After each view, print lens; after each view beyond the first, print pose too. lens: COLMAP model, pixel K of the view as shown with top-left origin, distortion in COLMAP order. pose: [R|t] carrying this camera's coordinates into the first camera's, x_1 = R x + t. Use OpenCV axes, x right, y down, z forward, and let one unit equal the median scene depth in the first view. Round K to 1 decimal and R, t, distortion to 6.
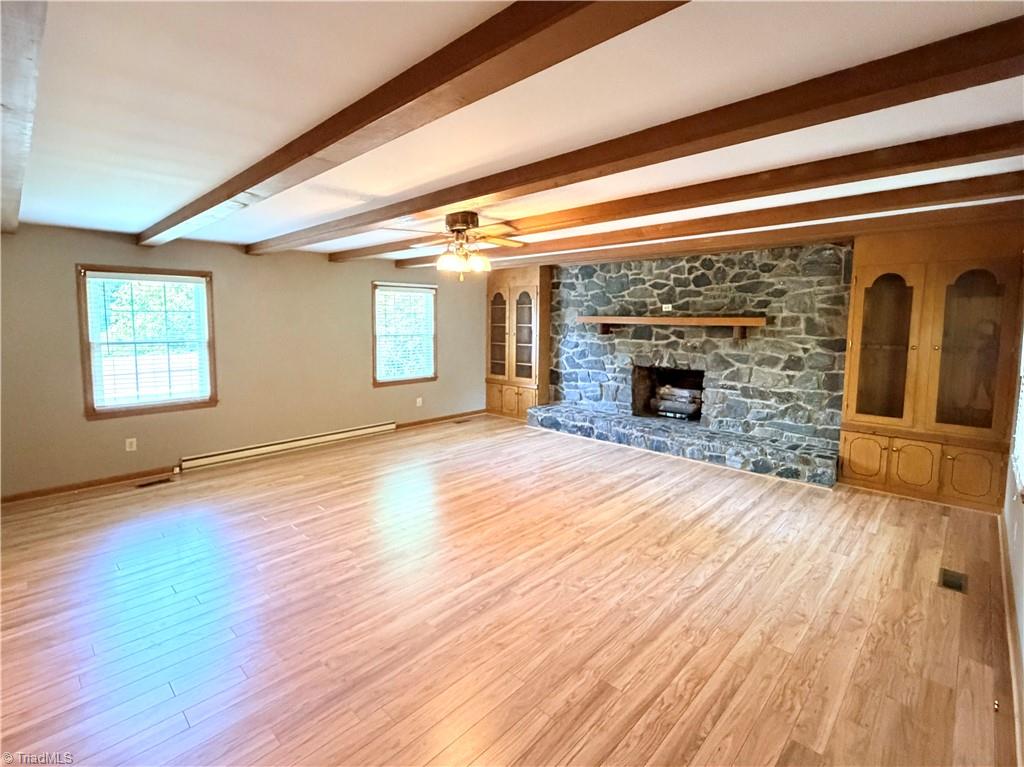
lens RADIAL K [[461.2, 0, 579.2], [0, 461.2, 354.4], [0, 0, 1]] dist [0.001910, 0.000657]
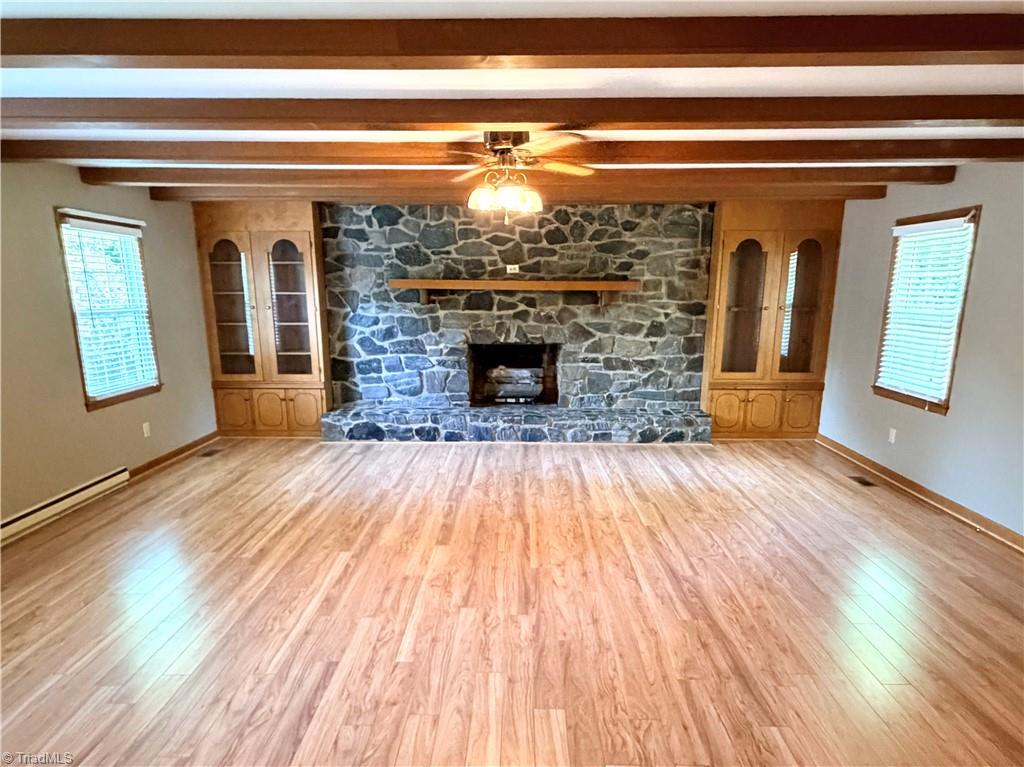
lens RADIAL K [[627.6, 0, 487.8], [0, 627.6, 439.5], [0, 0, 1]] dist [0.001647, 0.001054]
pose [[0.784392, -0.146562, 0.602701, -0.596881], [0.050537, 0.983553, 0.173403, 0.000436], [-0.618203, -0.105557, 0.778898, 0.143831]]
